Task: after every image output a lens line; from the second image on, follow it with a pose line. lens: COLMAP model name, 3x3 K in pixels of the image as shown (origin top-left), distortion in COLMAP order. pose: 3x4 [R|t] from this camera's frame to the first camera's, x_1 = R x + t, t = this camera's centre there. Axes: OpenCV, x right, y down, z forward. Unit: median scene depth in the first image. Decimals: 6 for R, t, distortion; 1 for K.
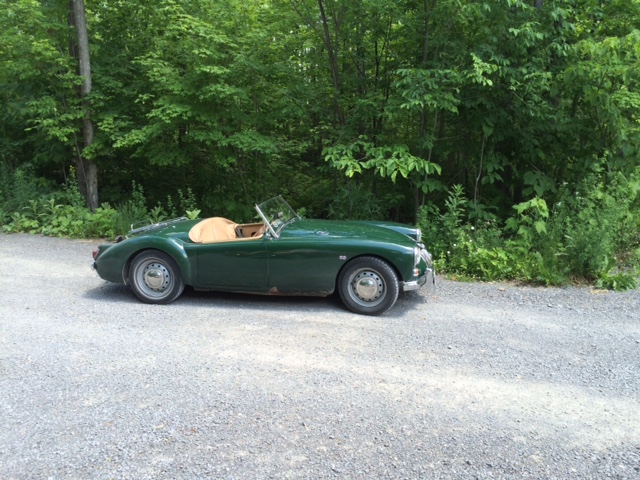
lens RADIAL K [[547.0, 0, 320.0], [0, 547.0, 240.0], [0, 0, 1]] dist [0.094497, -0.127925]
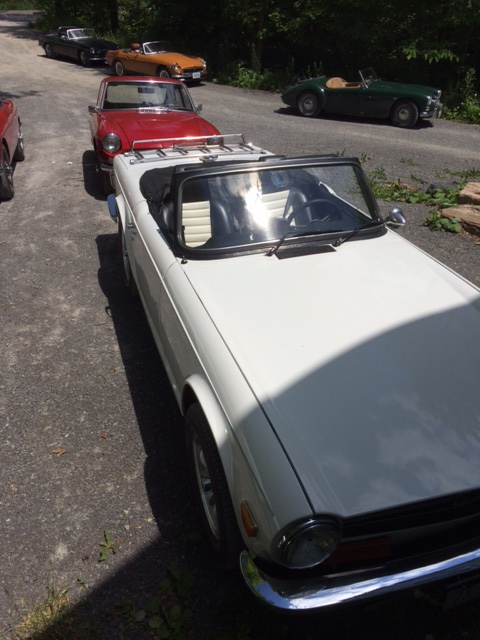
lens RADIAL K [[547.0, 0, 240.0], [0, 547.0, 320.0], [0, 0, 1]] dist [0.094497, -0.127925]
pose [[0.955646, 0.177478, -0.235037, 0.114389], [-0.091724, 0.937700, 0.335119, 0.157069], [0.279871, -0.298696, 0.912389, -1.352278]]
